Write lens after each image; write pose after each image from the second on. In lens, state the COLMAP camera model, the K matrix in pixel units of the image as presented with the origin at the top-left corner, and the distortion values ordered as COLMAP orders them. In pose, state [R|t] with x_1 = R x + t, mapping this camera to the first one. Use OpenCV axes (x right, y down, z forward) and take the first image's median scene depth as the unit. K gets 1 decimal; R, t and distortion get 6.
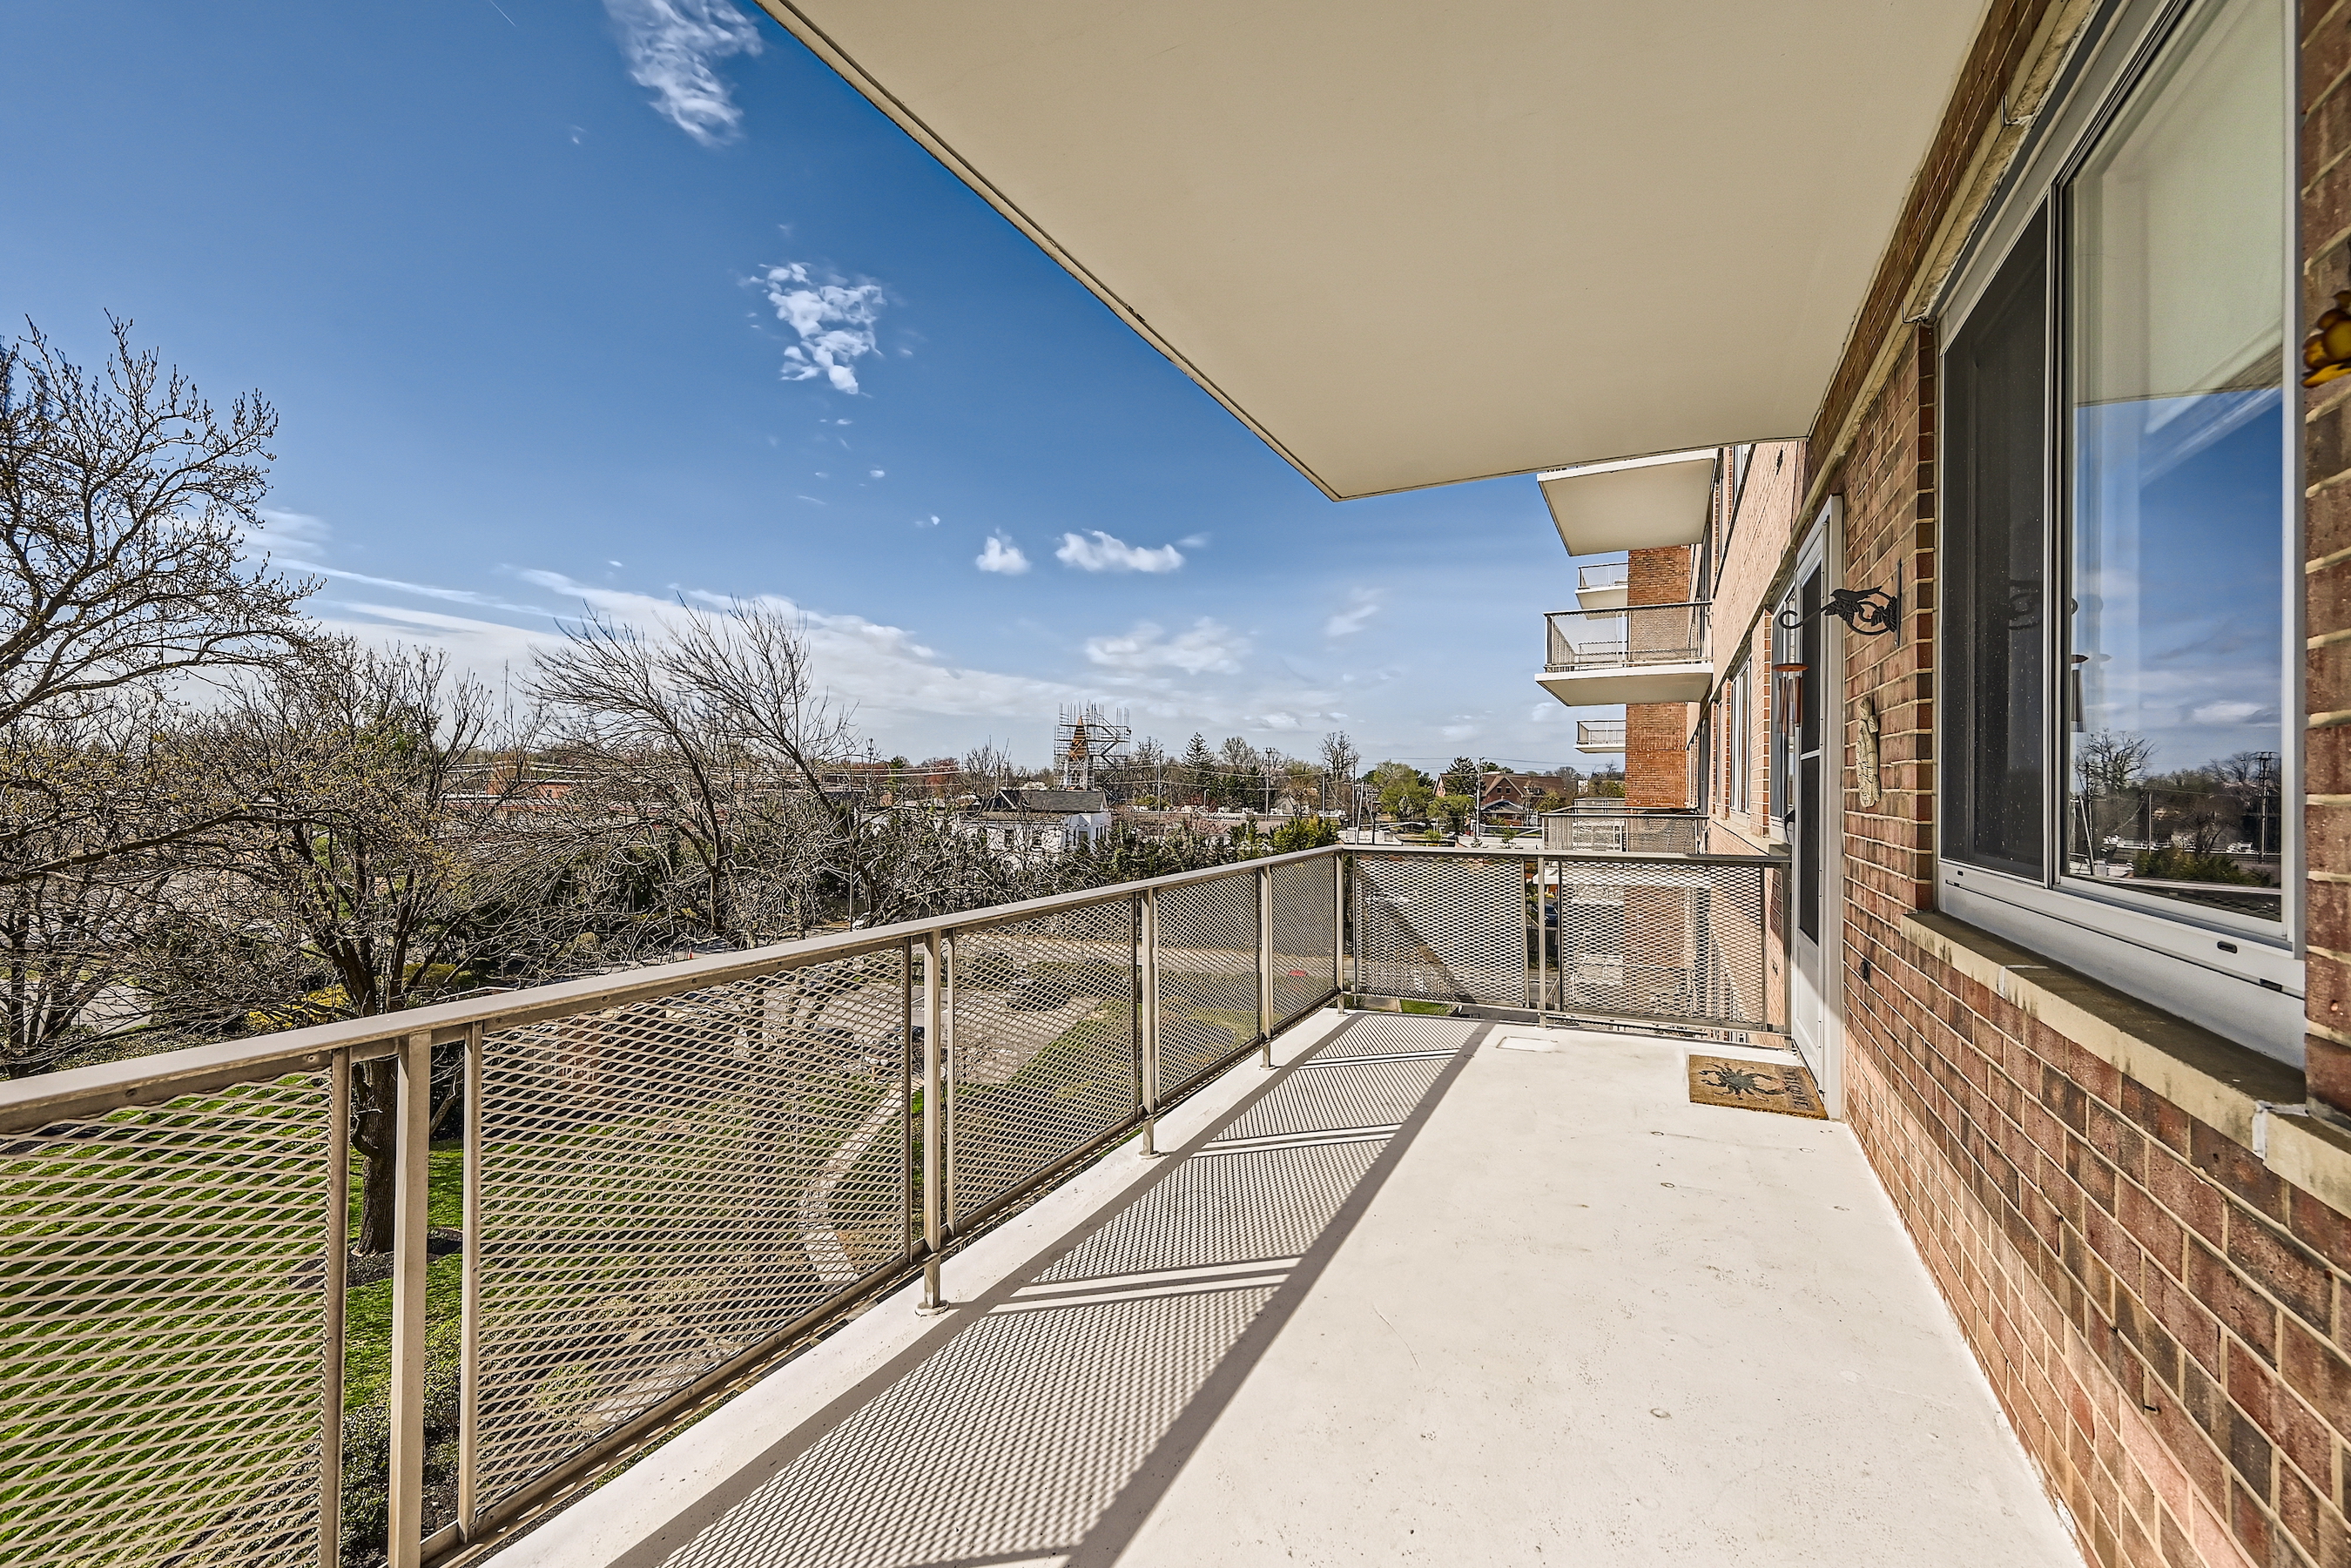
lens RADIAL K [[933.6, 0, 1176.8], [0, 933.6, 785.6], [0, 0, 1]] dist [0.000072, -0.000231]
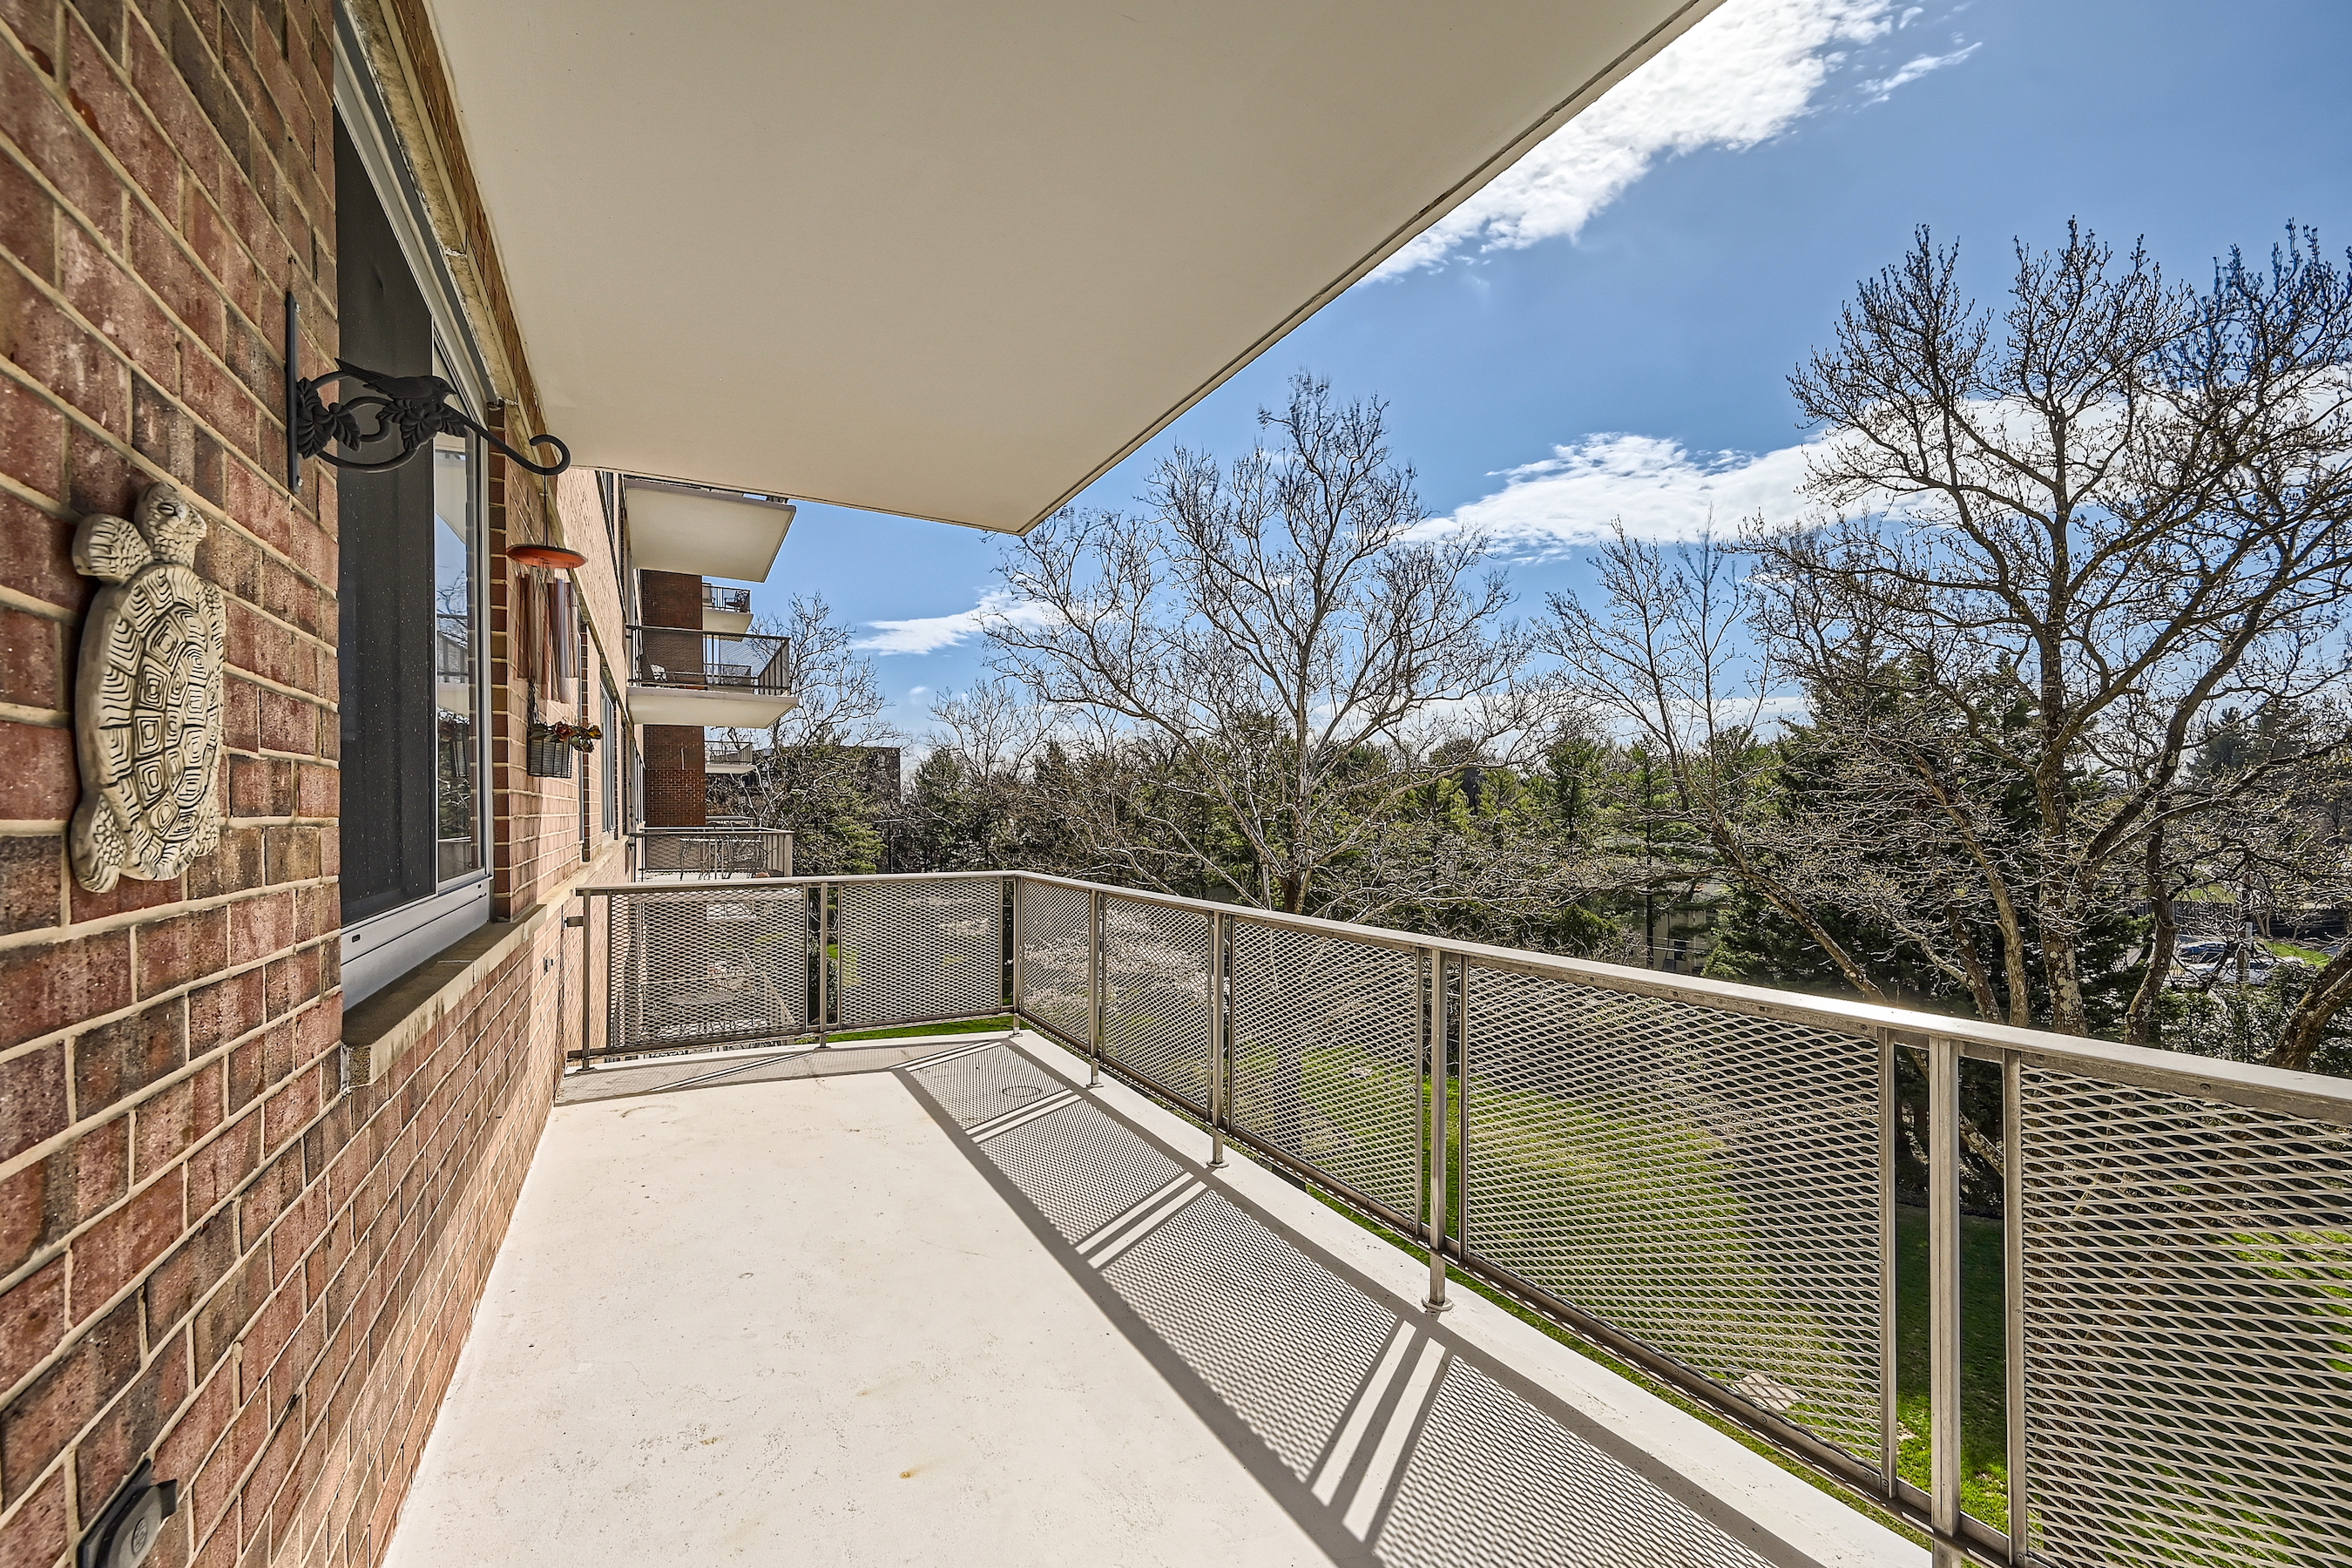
lens RADIAL K [[934.0, 0, 1176.6], [0, 934.0, 790.5], [0, 0, 1]] dist [0.000072, -0.000231]
pose [[-0.554083, 0.004299, -0.832450, 0.852737], [0.013017, 0.999909, -0.003500, -0.023684], [0.832360, -0.012775, -0.554088, 1.493801]]
